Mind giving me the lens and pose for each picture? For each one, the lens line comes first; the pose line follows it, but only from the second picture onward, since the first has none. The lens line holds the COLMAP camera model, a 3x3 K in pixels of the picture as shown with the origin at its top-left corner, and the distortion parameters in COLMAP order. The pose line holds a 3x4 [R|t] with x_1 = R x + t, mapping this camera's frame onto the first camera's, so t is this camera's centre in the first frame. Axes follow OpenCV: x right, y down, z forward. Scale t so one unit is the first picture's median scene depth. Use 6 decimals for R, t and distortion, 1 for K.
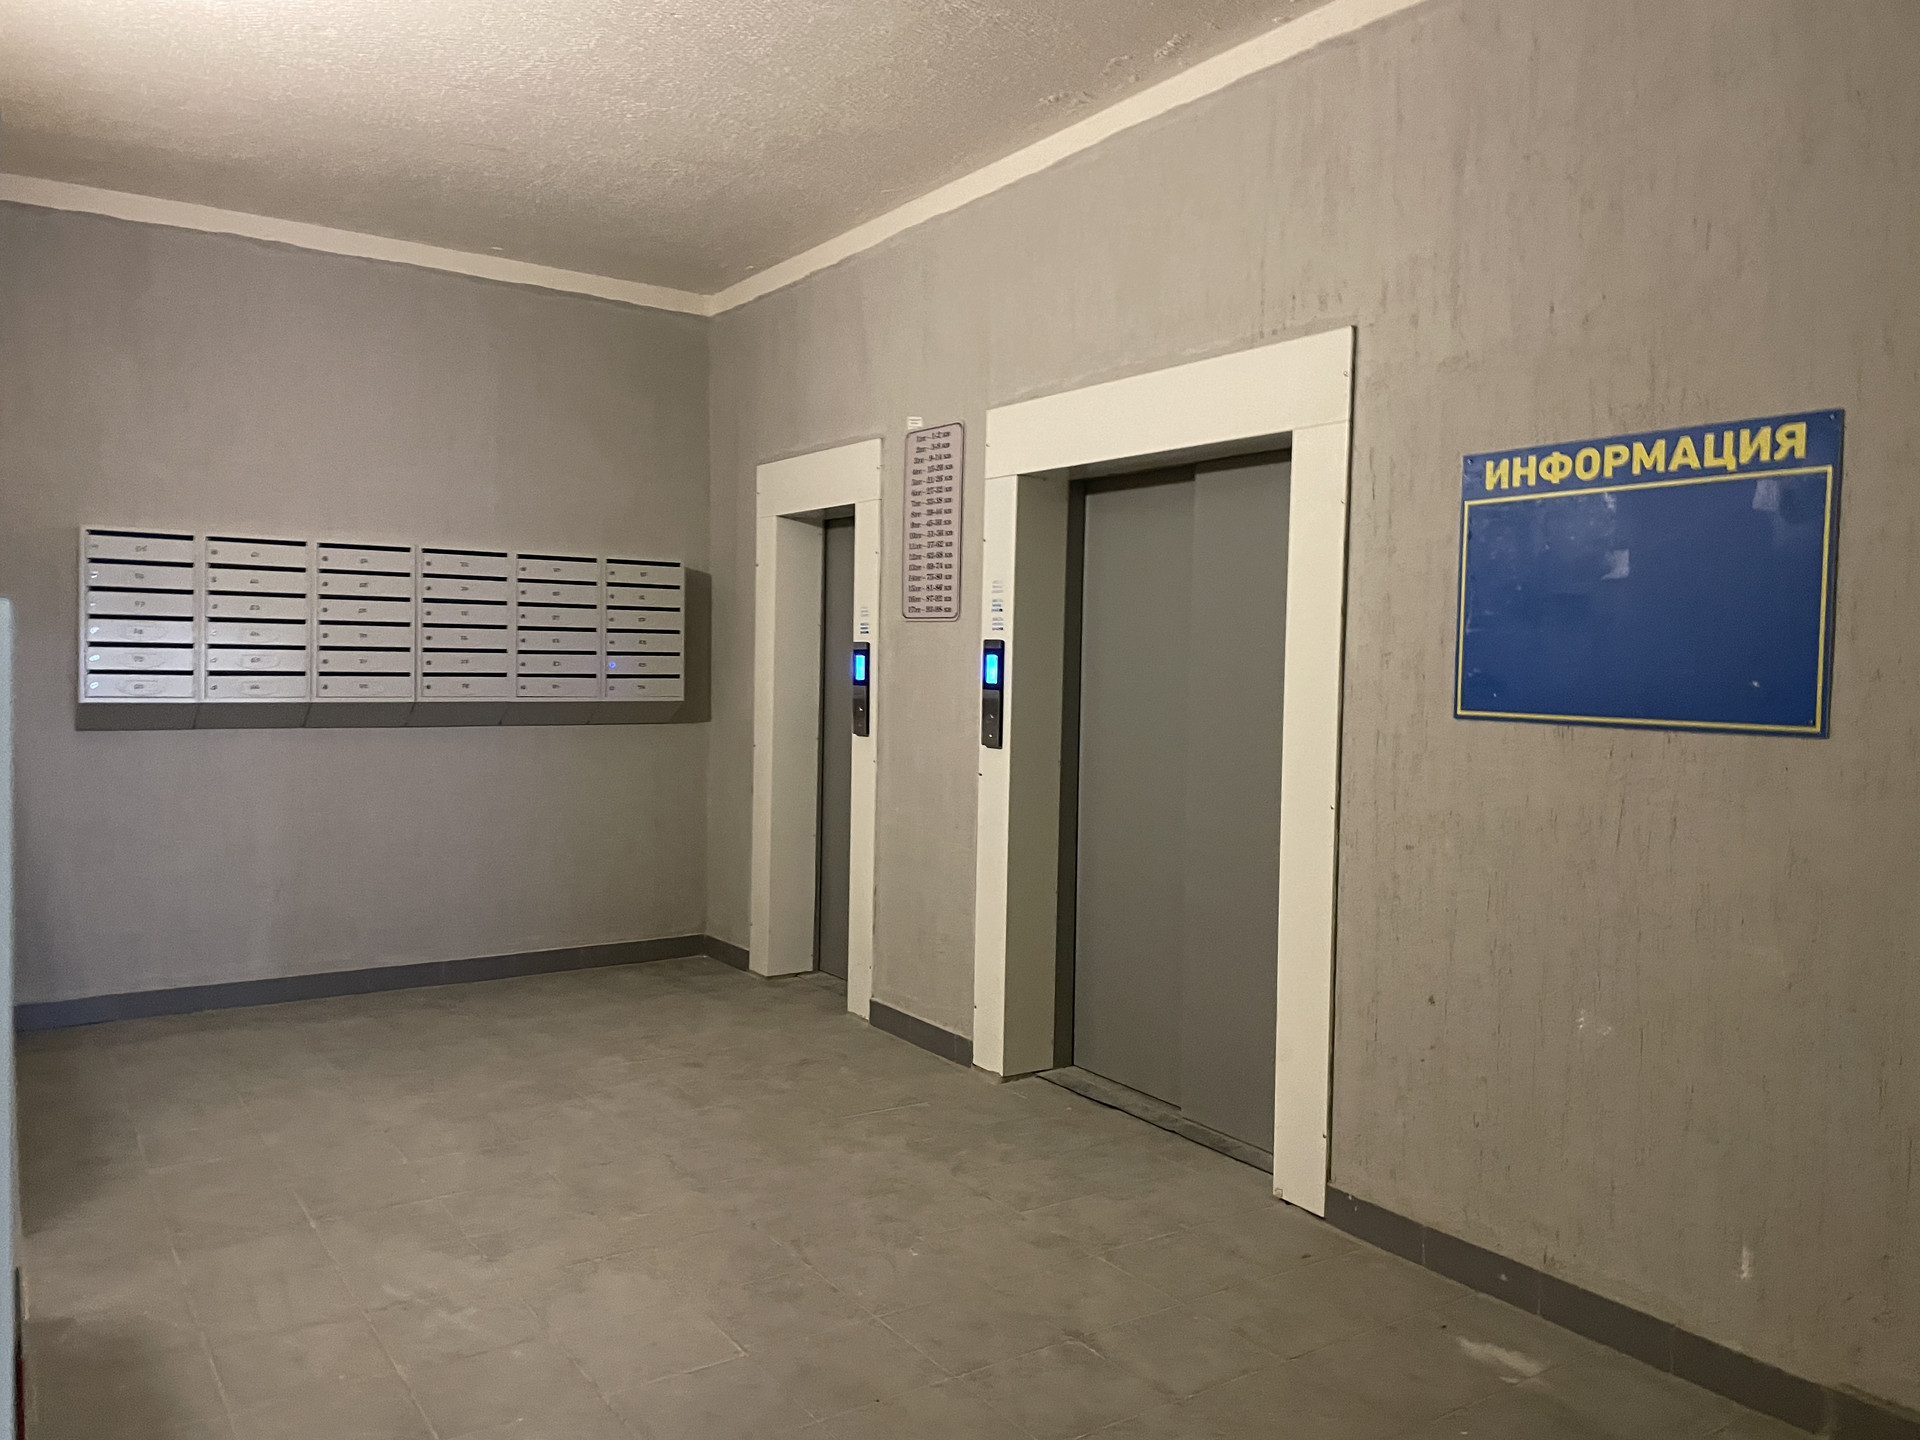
lens RADIAL K [[1413.7, 0, 924.0], [0, 1413.7, 709.1], [0, 0, 1]] dist [0.075132, -0.085962]
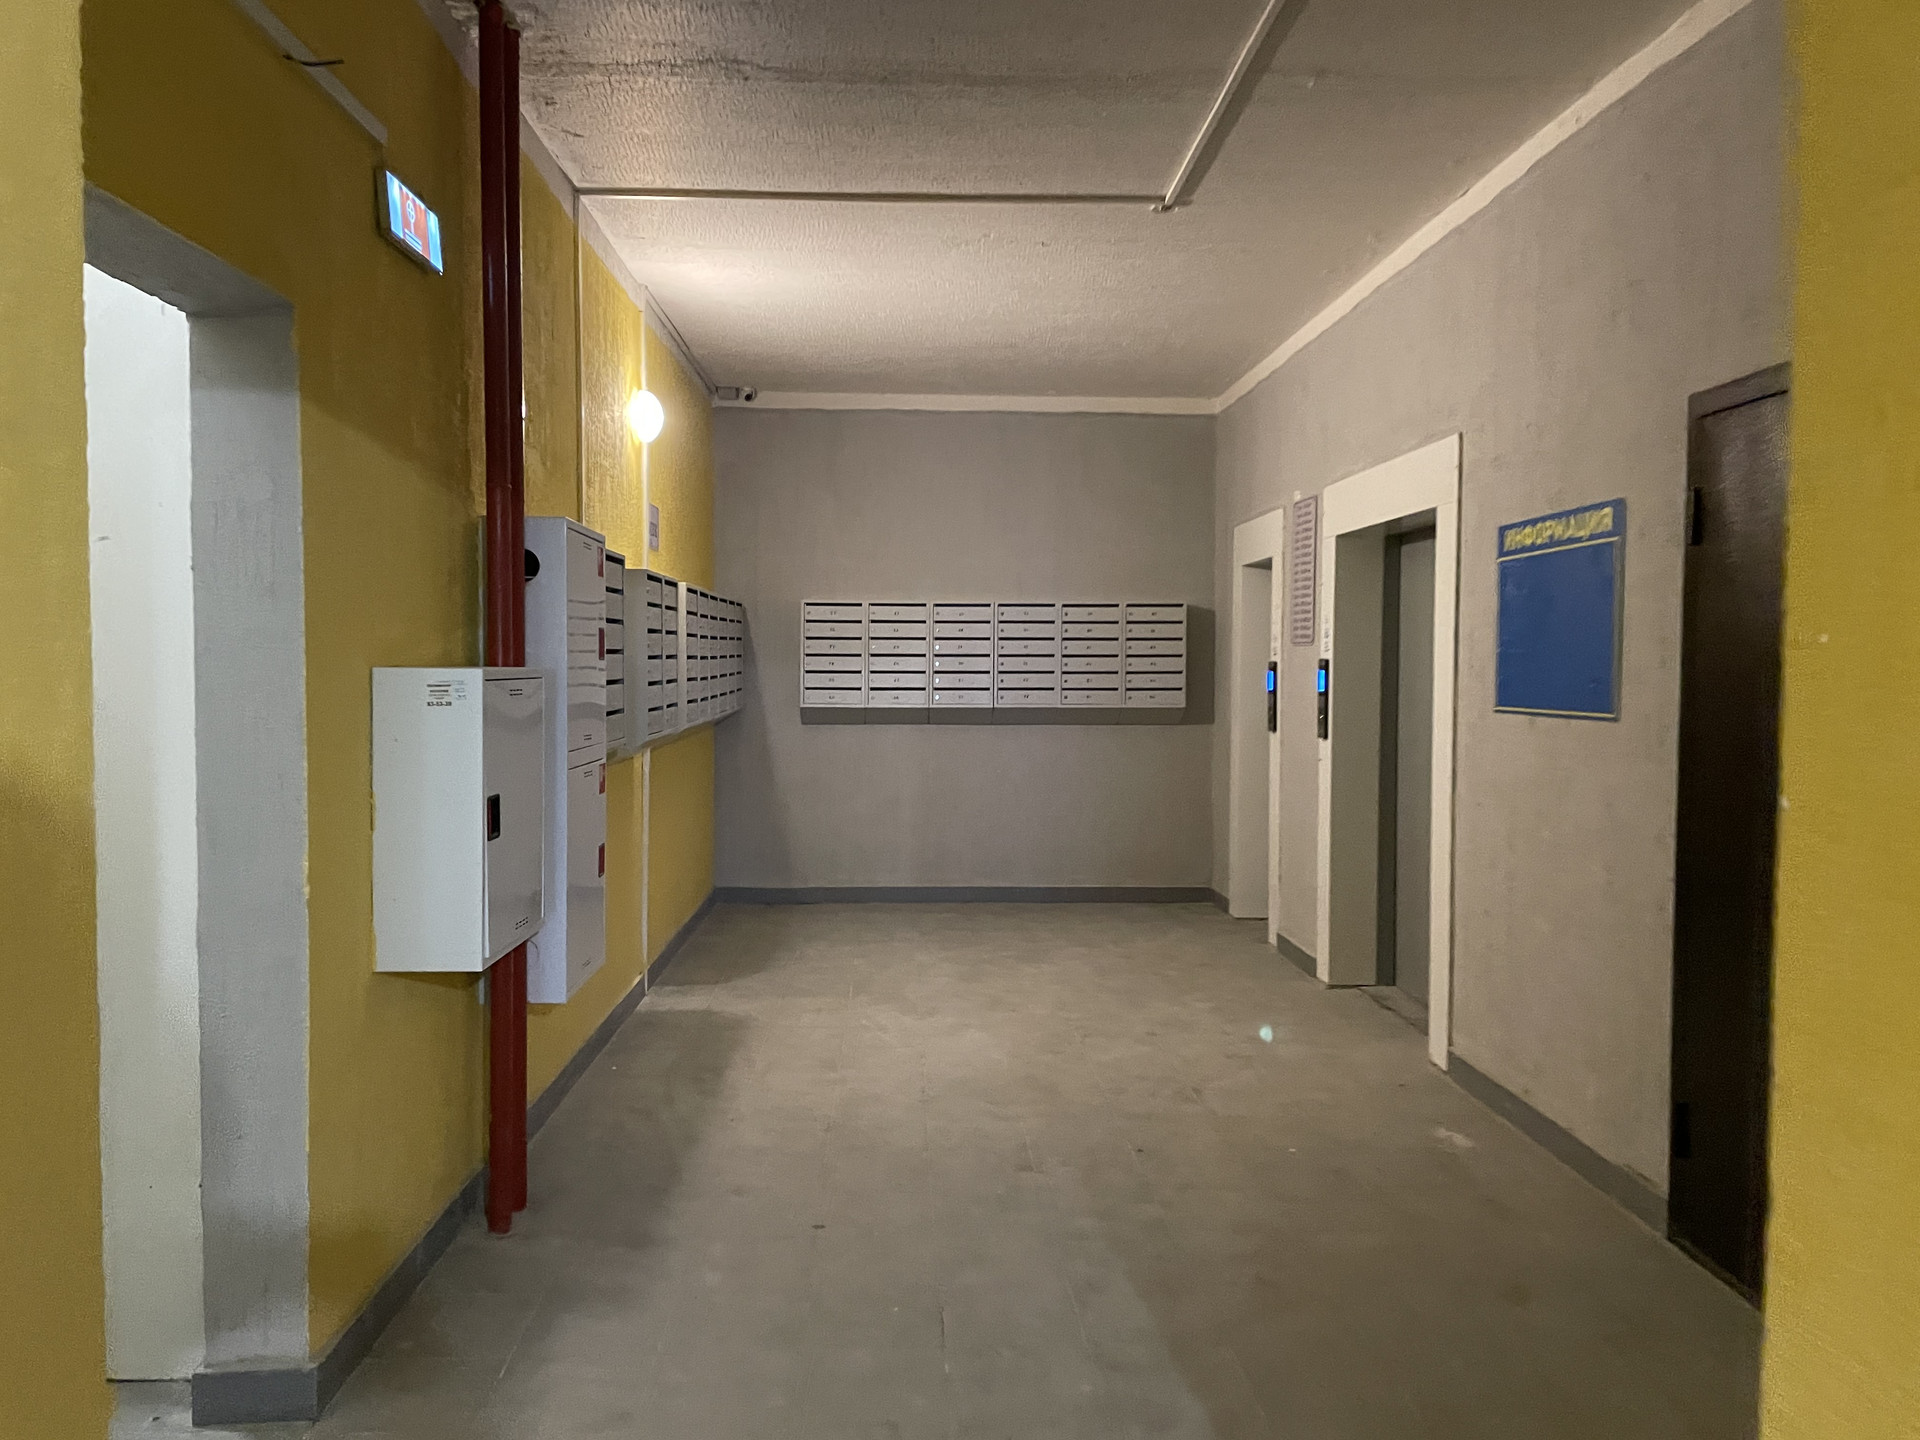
lens RADIAL K [[1398.8, 0, 947.9], [0, 1398.8, 715.2], [0, 0, 1]] dist [0.078082, -0.091068]
pose [[0.856507, 0.002190, -0.516130, 0.410505], [-0.006033, 0.999965, -0.005768, 0.013495], [0.516100, 0.008054, 0.856491, -0.310156]]
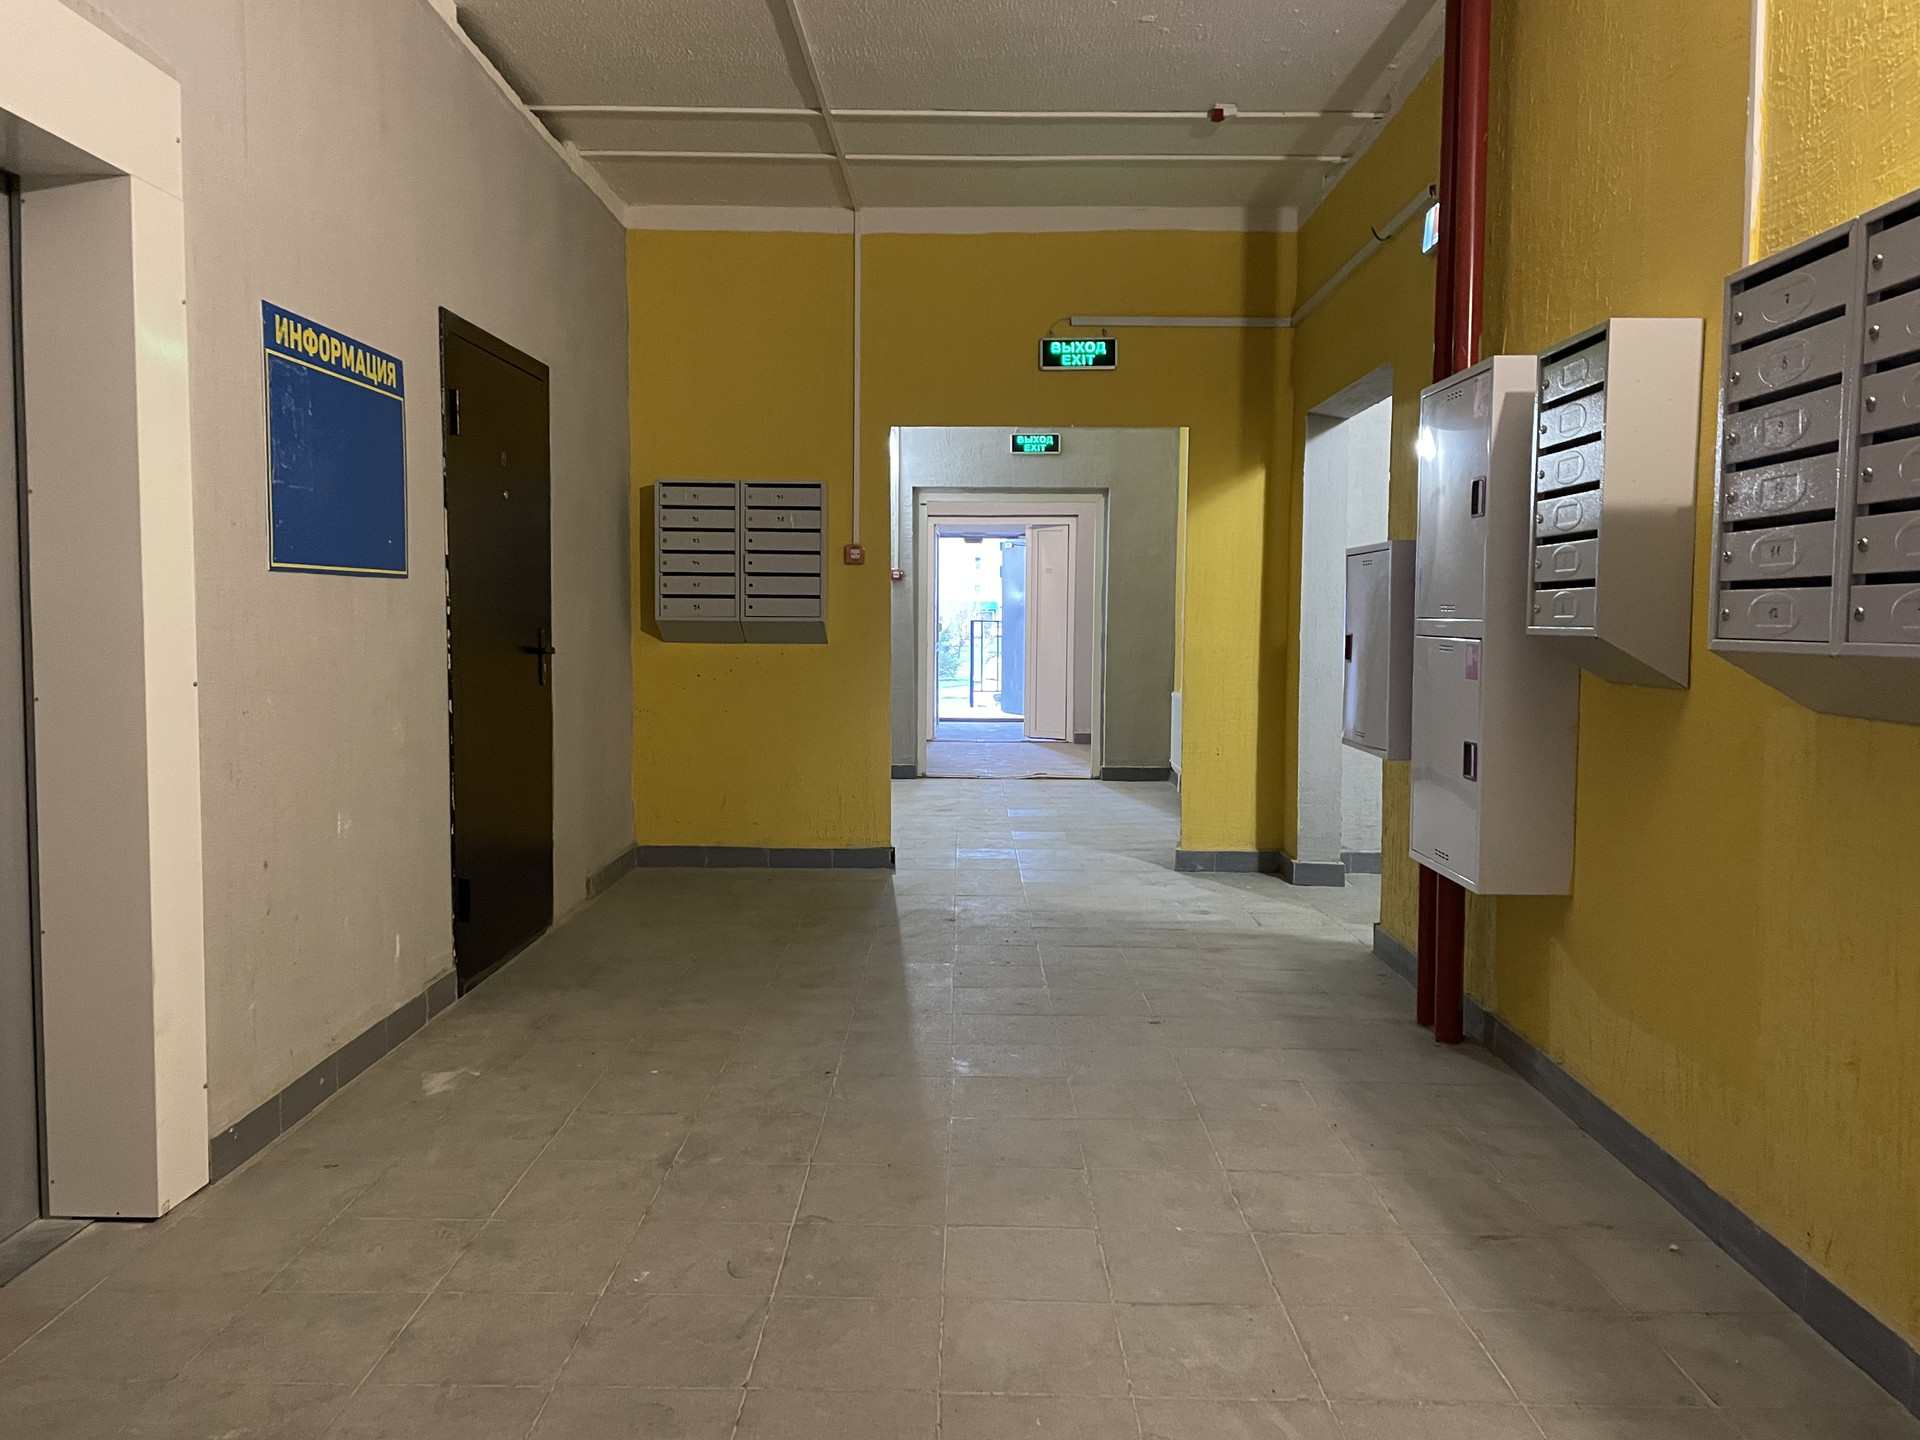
lens RADIAL K [[1455.2, 0, 965.9], [0, 1455.2, 693.0], [0, 0, 1]] dist [0.077171, -0.099338]
pose [[-0.835171, -0.056502, 0.547081, -0.382000], [-0.004228, 0.995339, 0.096344, -0.006066], [-0.549974, 0.078151, -0.831517, 1.033334]]
